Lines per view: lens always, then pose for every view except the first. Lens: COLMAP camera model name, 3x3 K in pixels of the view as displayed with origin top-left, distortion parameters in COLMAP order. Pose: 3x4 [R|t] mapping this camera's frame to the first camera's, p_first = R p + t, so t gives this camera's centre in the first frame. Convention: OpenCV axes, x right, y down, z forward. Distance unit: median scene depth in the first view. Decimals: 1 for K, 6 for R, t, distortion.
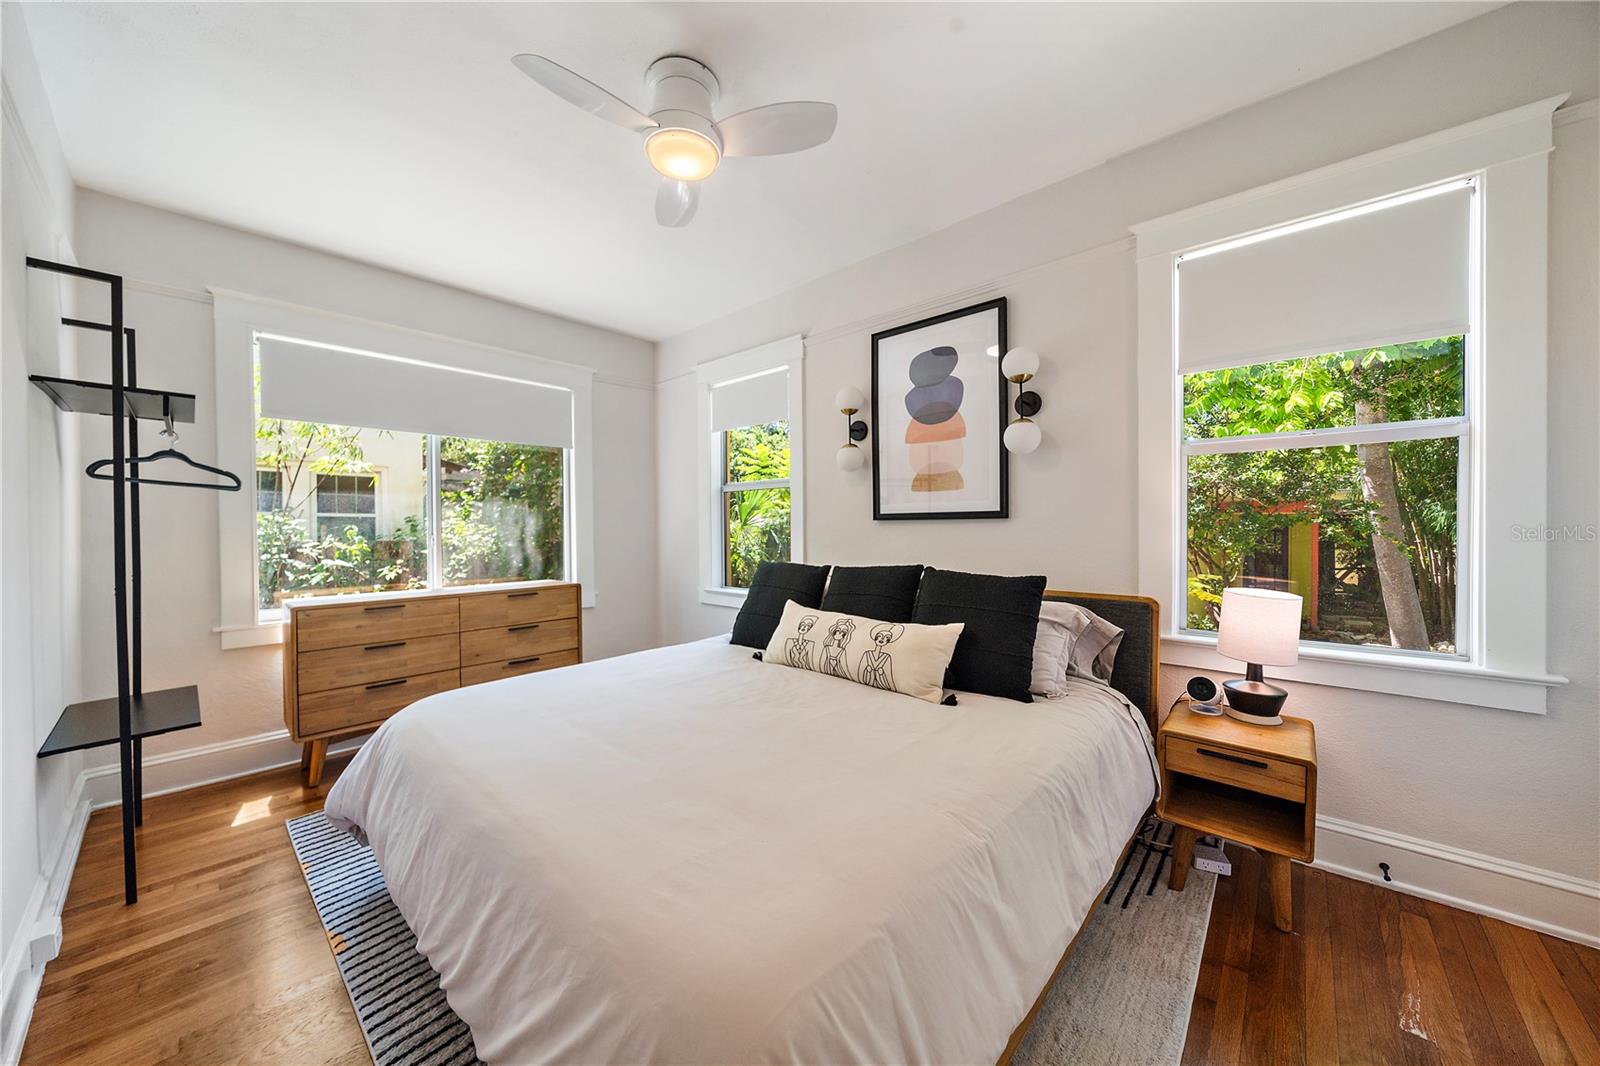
lens RADIAL K [[570.3, 0, 799.4], [0, 570.3, 530.8], [0, 0, 1]] dist [-0.007714, -0.000202]
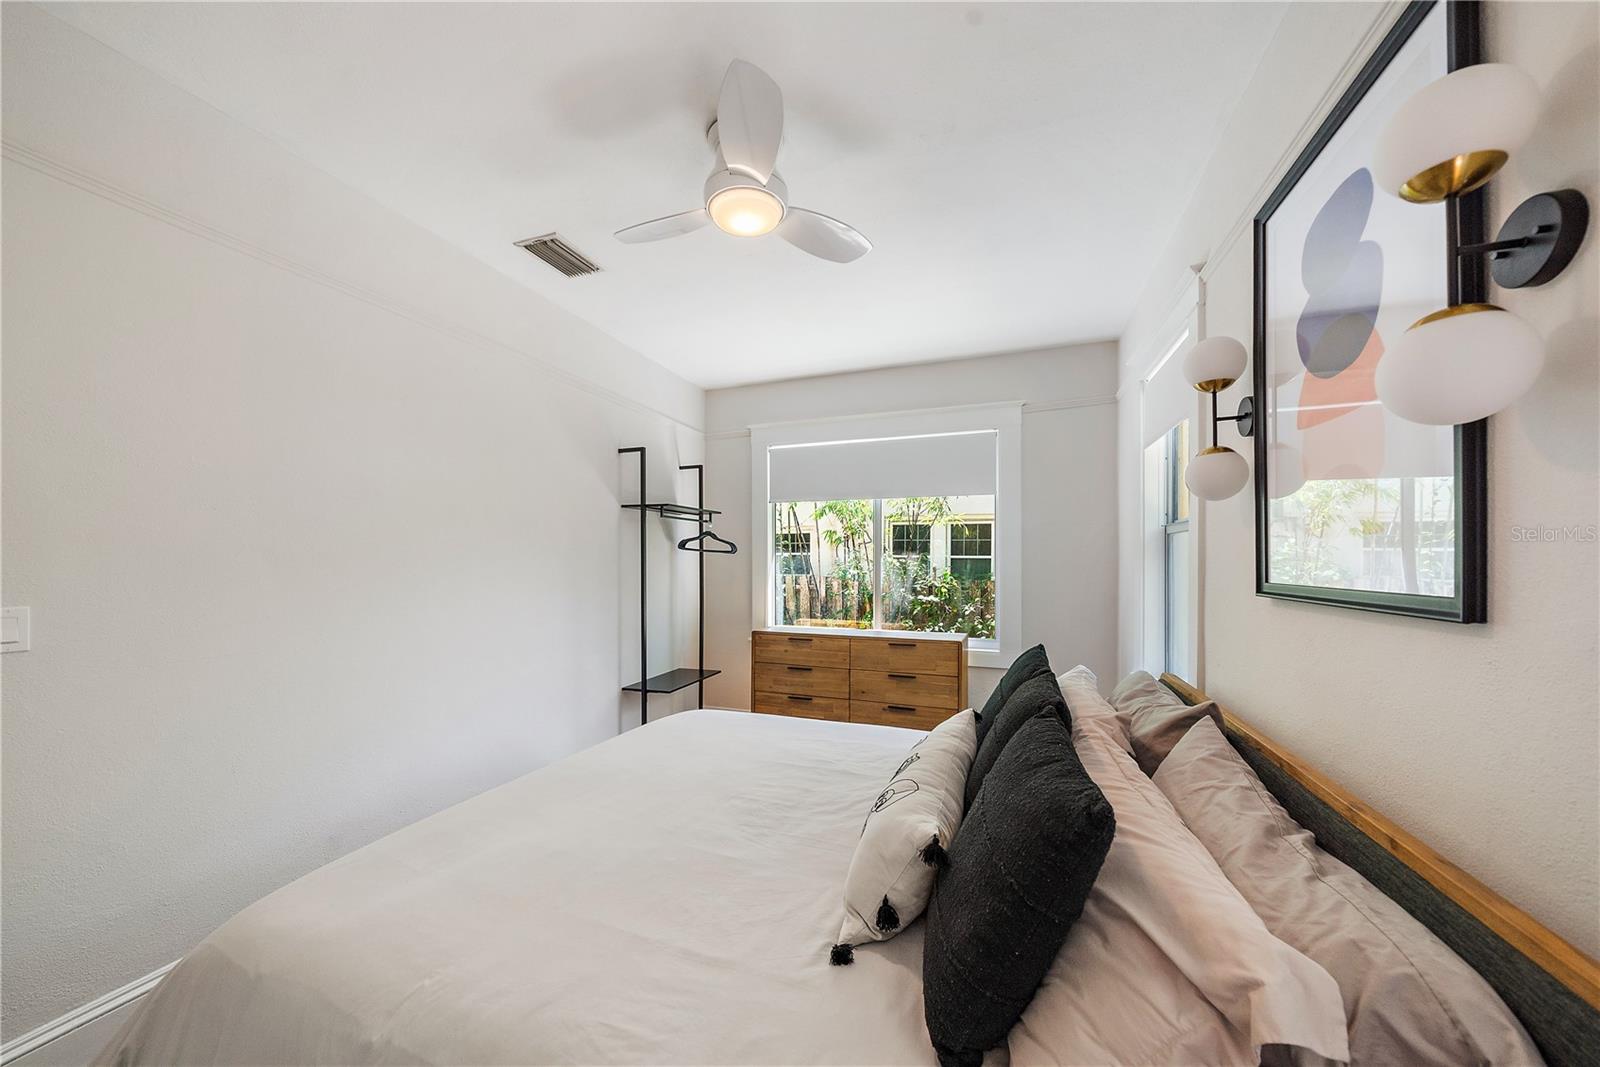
lens RADIAL K [[570.3, 0, 773.4], [0, 570.3, 560.7], [0, 0, 1]] dist [-0.007714, -0.000202]
pose [[0.341635, 0.006400, -0.939811, 0.464939], [-0.009173, 0.999952, 0.003475, -0.048305], [0.939788, 0.007434, 0.341677, 0.465589]]
